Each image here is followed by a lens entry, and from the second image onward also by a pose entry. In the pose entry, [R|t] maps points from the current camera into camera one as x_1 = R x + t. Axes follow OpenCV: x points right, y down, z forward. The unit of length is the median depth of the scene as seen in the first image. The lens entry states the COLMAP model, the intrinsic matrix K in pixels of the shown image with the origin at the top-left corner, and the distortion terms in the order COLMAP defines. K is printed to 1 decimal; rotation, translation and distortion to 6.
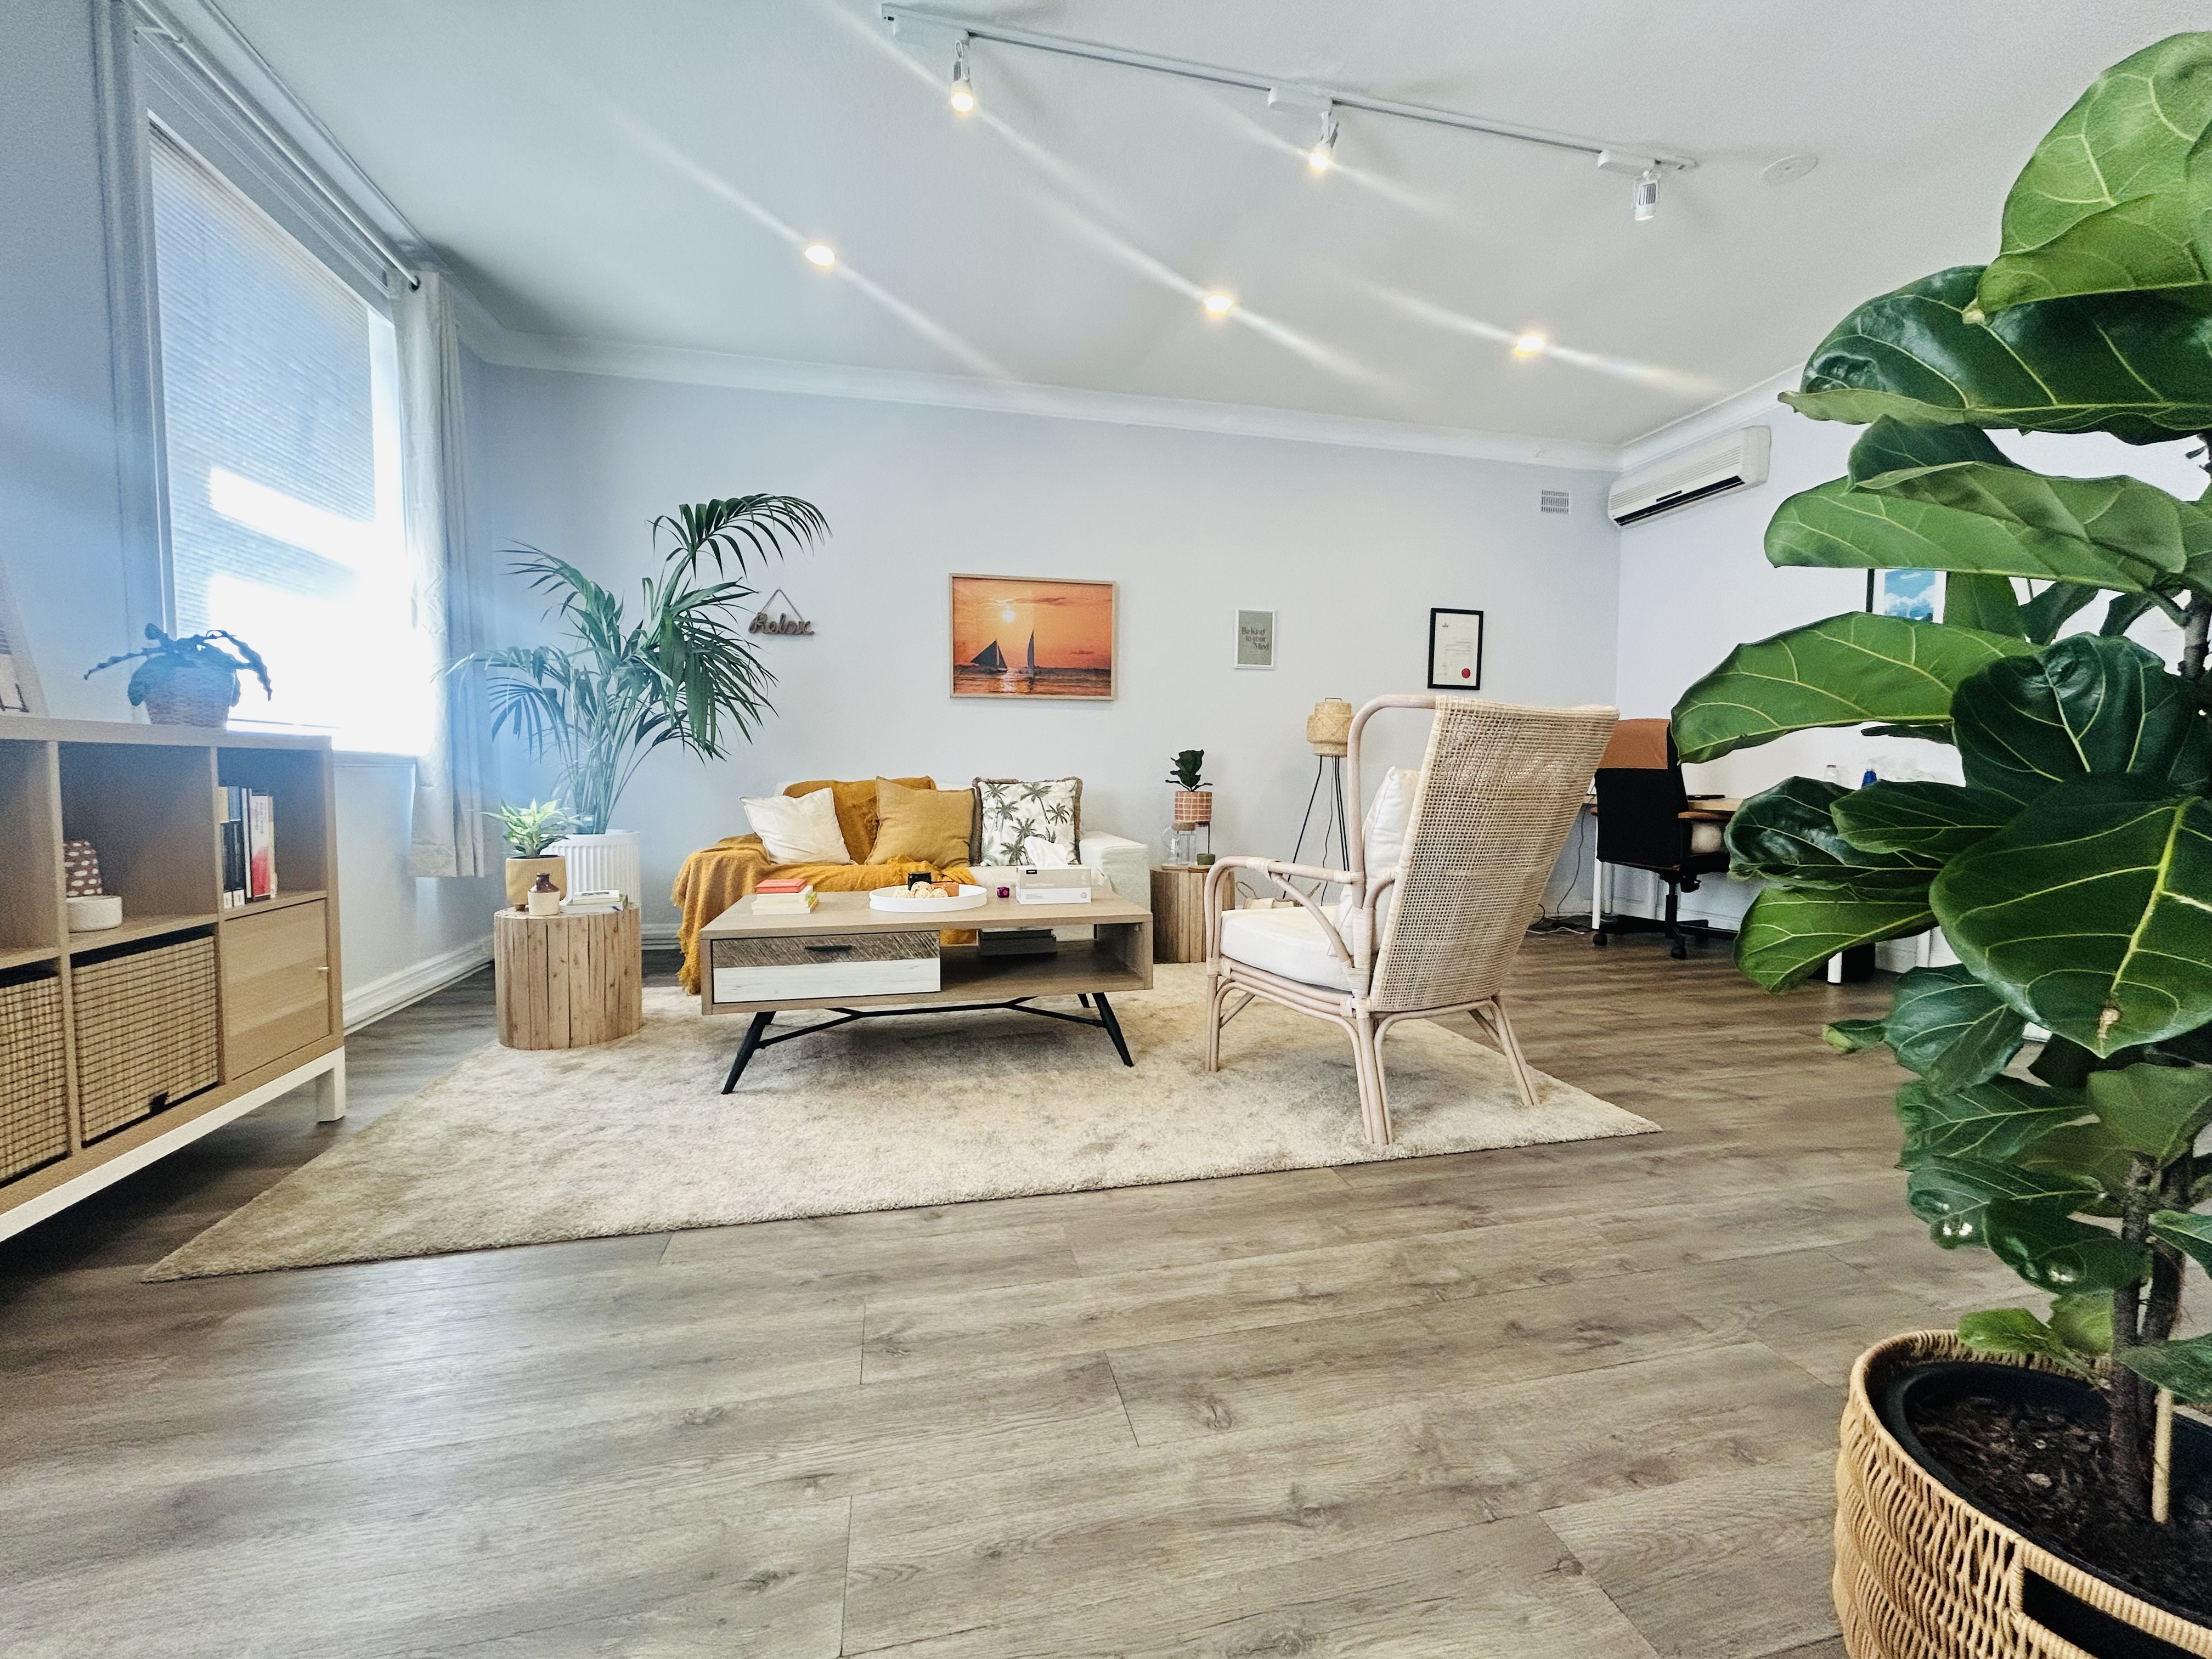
lens RADIAL K [[894.2, 0, 1104.1], [0, 894.2, 820.3], [0, 0, 1]] dist [0.000276, -0.000110]
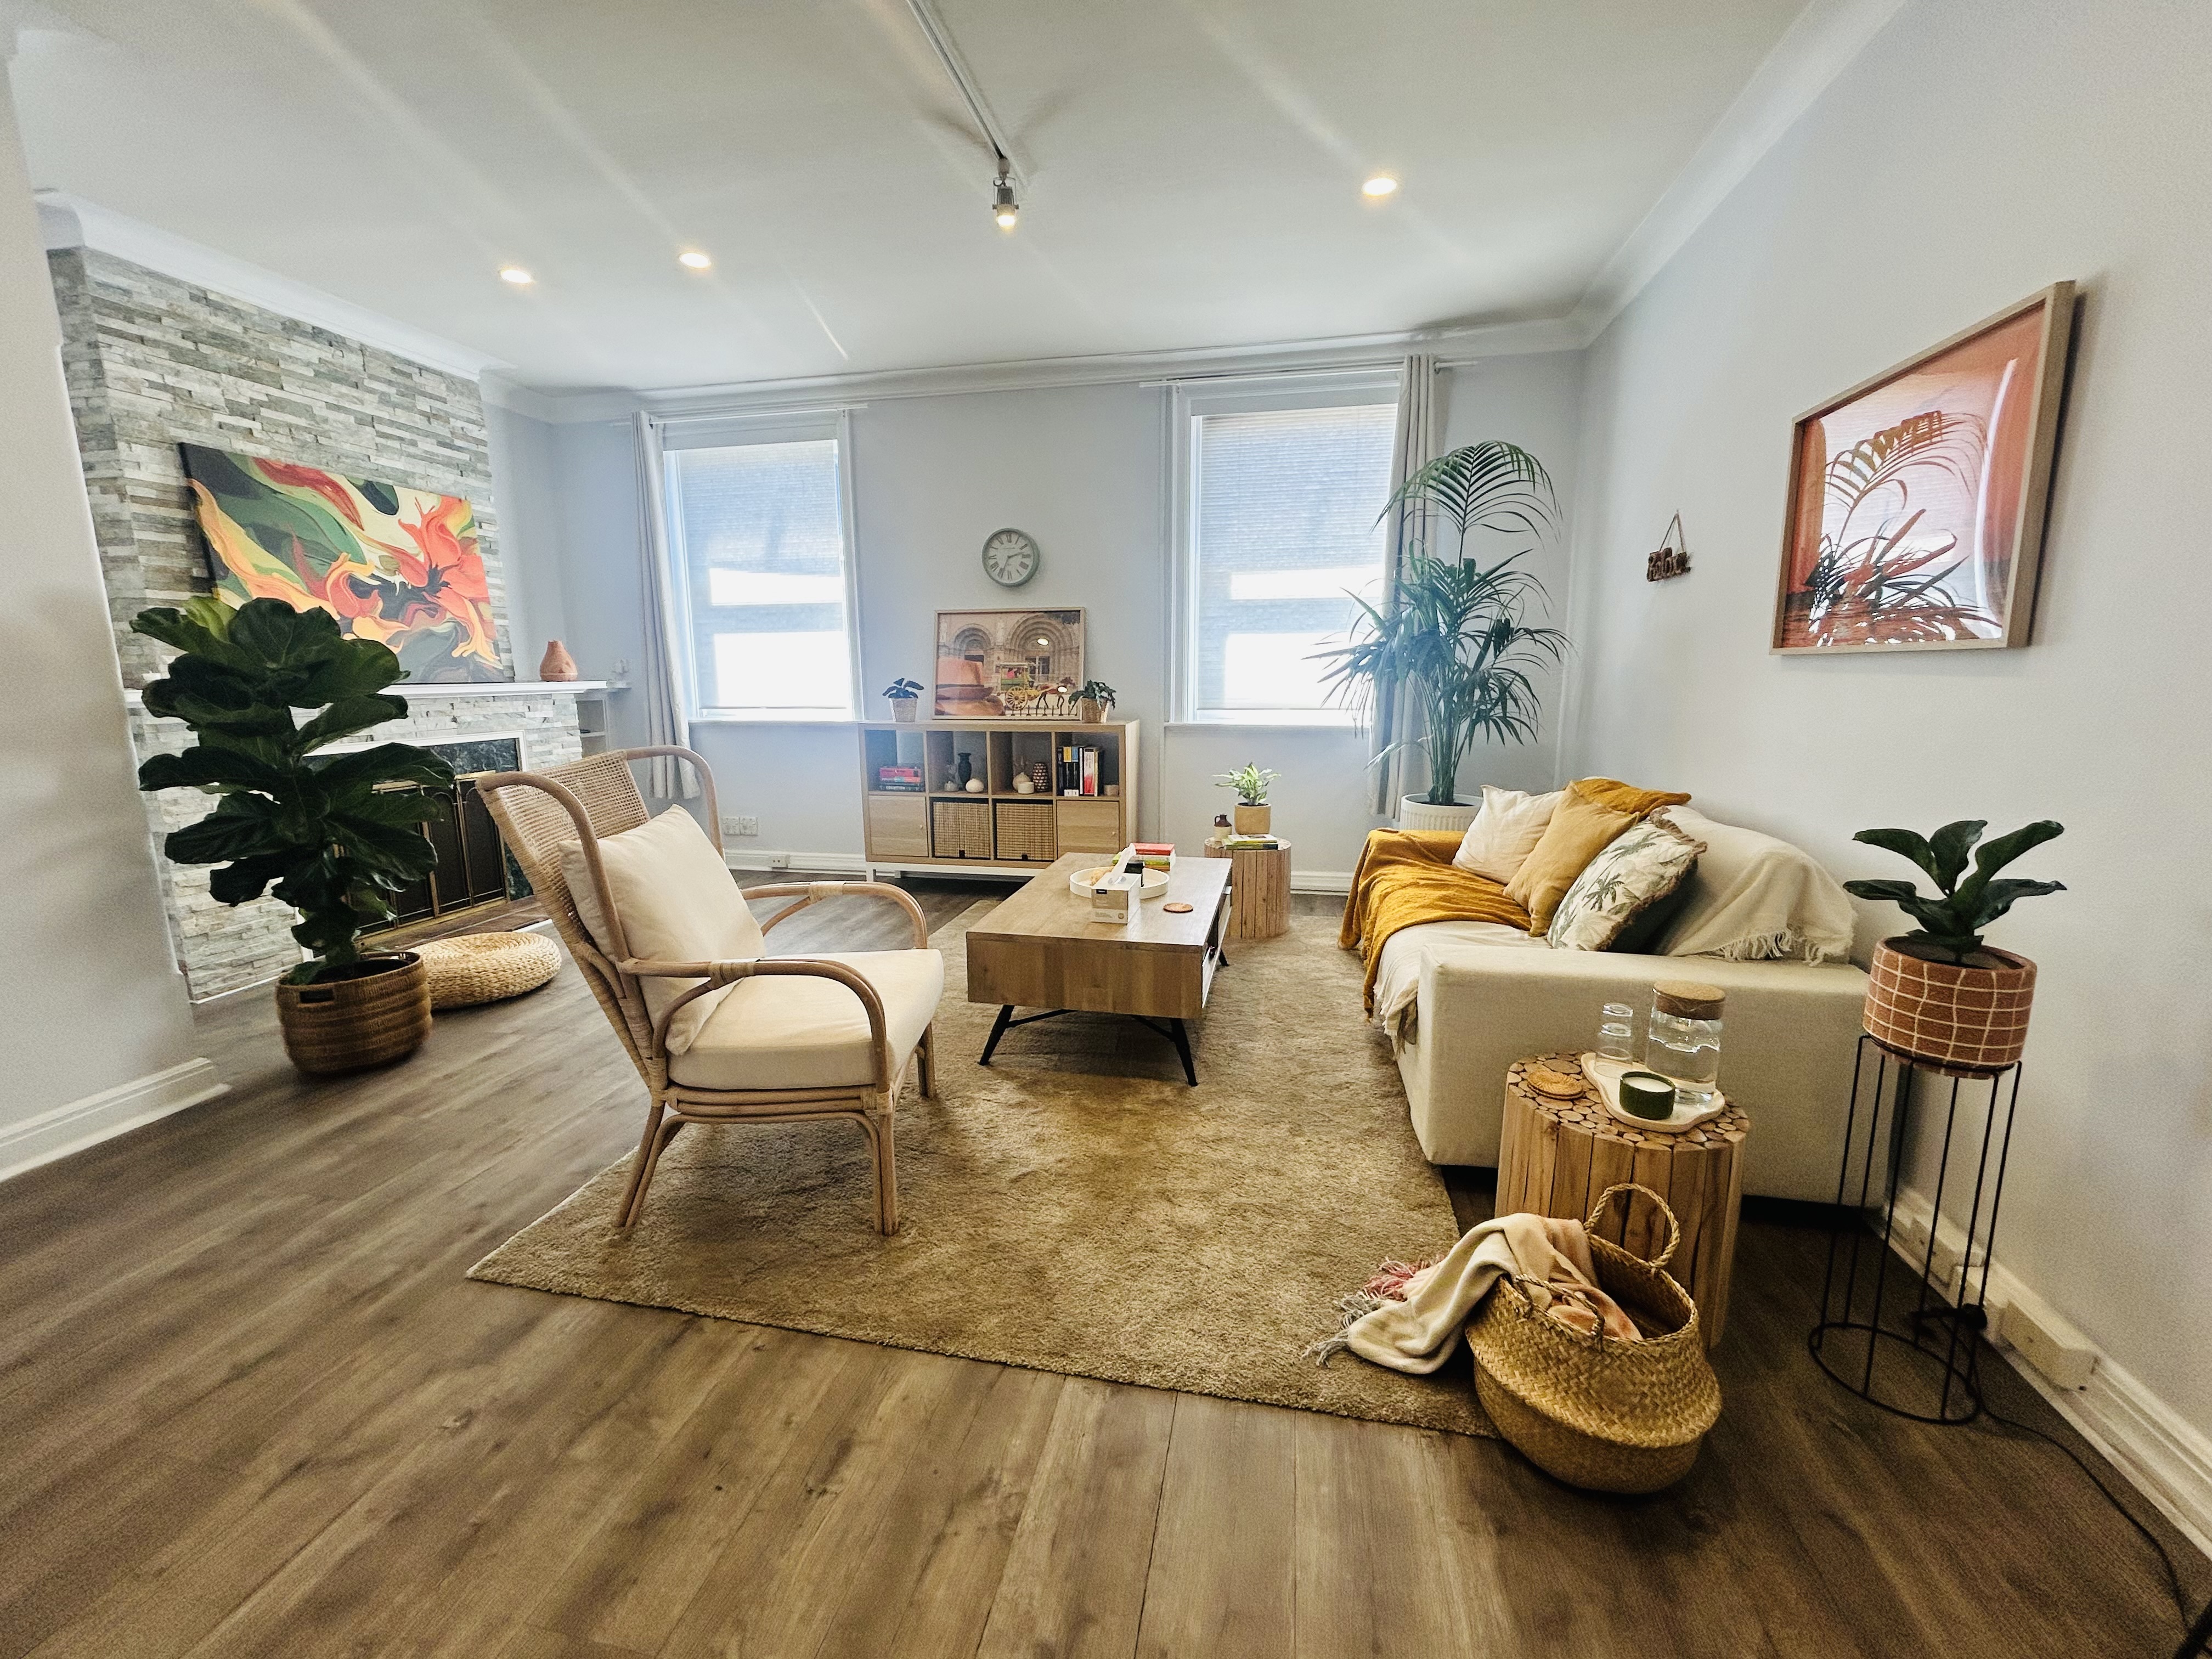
lens RADIAL K [[894.2, 0, 1108.3], [0, 894.2, 824.3], [0, 0, 1]] dist [0.000276, -0.000110]
pose [[-0.418476, 0.150370, -0.895693, 1.143601], [-0.042859, 0.981831, 0.184855, -0.272354], [0.907216, 0.115746, -0.404428, 1.981226]]
